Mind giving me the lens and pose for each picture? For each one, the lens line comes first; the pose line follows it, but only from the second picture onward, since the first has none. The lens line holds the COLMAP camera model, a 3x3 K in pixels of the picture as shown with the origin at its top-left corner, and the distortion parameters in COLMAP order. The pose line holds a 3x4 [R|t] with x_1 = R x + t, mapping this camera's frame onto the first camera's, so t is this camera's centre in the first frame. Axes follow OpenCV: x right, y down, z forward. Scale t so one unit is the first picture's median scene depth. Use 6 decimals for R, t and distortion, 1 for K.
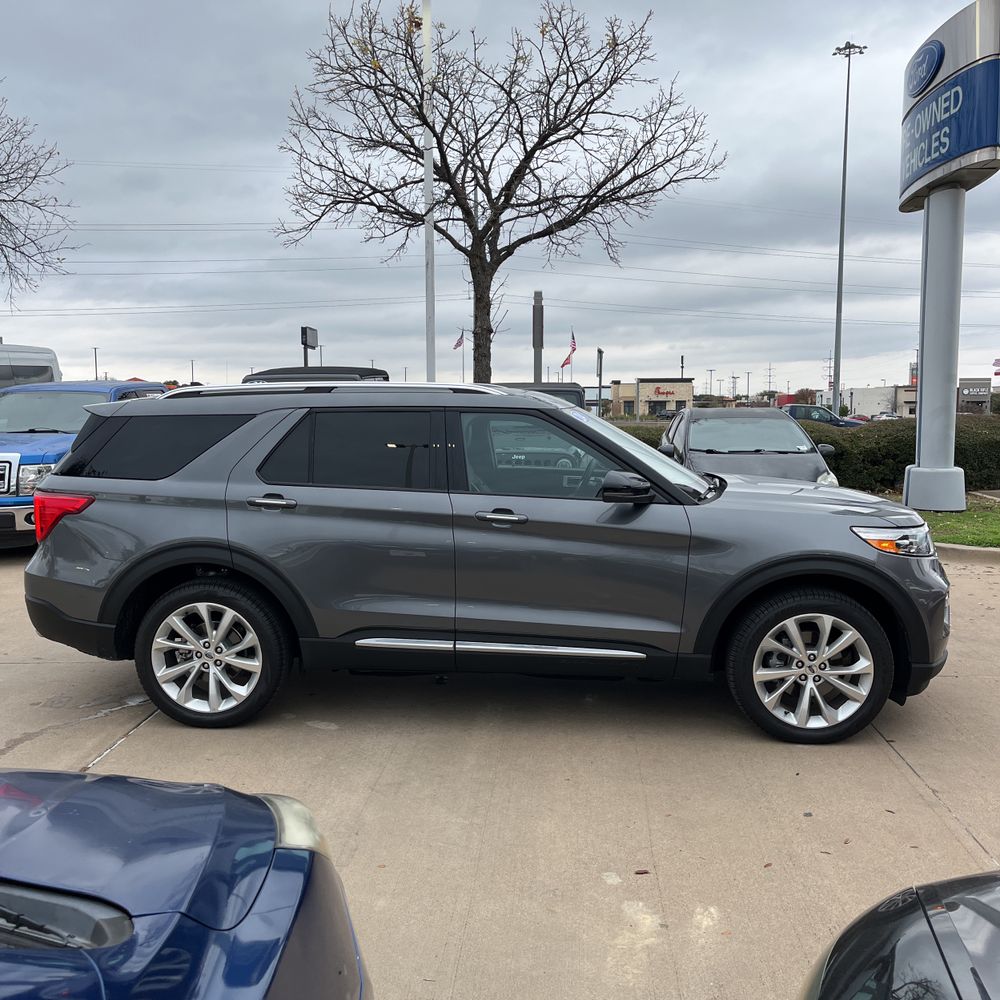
lens RADIAL K [[1007.8, 0, 494.1], [0, 1007.8, 505.7], [0, 0, 1]] dist [0.023910, 0.000000]
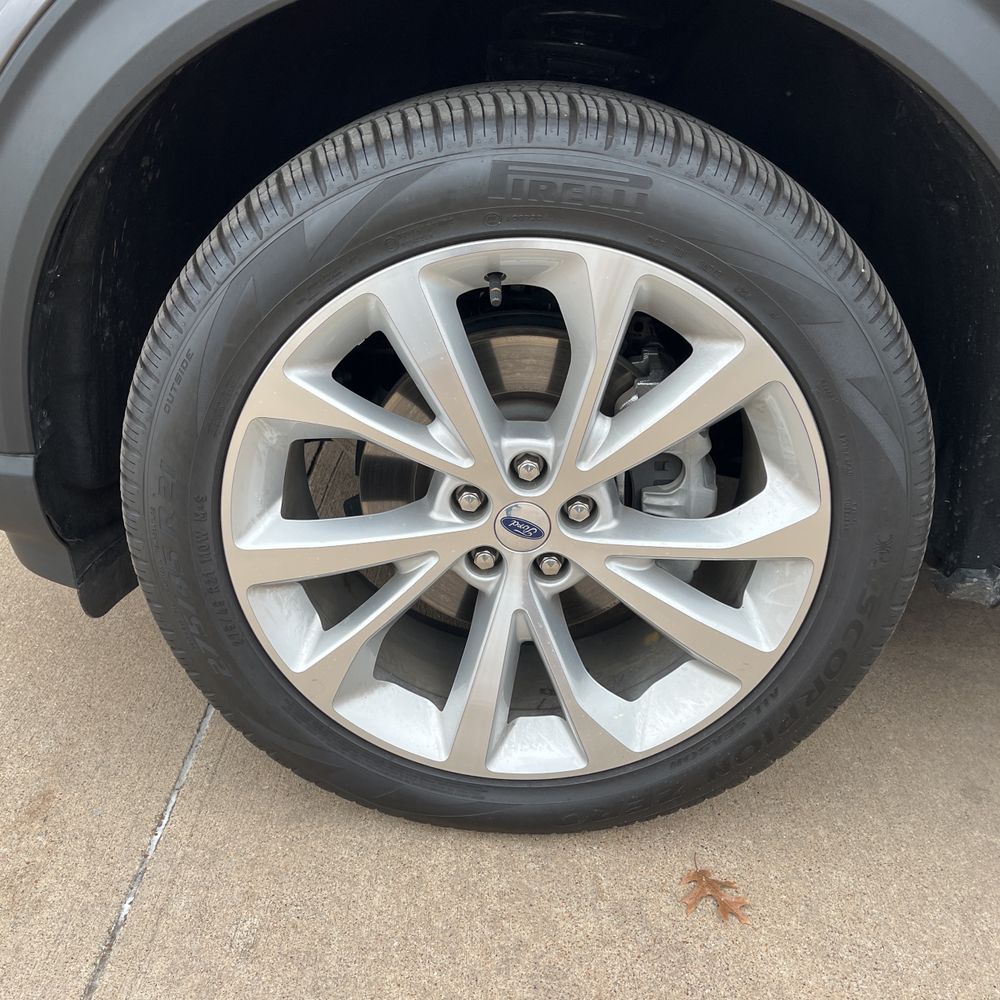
lens RADIAL K [[1007.9, 0, 498.2], [0, 1007.9, 503.4], [0, 0, 1]] dist [0.030289, 0.000000]
pose [[0.997723, 0.005503, 0.067219, 0.289045], [-0.028034, 0.940321, 0.339131, 0.087500], [-0.061342, -0.340243, 0.938334, 0.794574]]
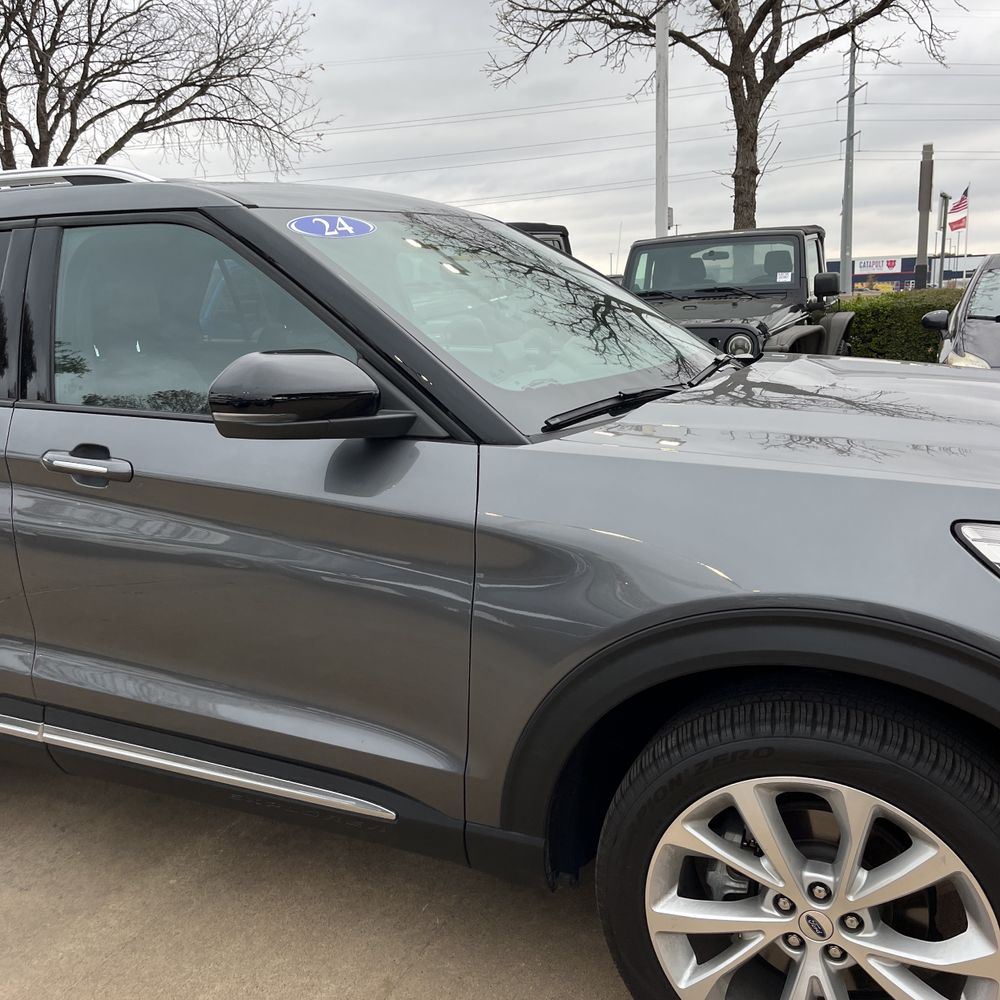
lens RADIAL K [[1007.8, 0, 502.2], [0, 1007.8, 501.4], [0, 0, 1]] dist [0.023910, 0.000000]
pose [[0.937809, 0.037226, -0.345149, 0.320471], [0.000280, 0.994152, 0.107985, -0.019601], [0.347150, -0.101366, 0.932315, 0.638620]]
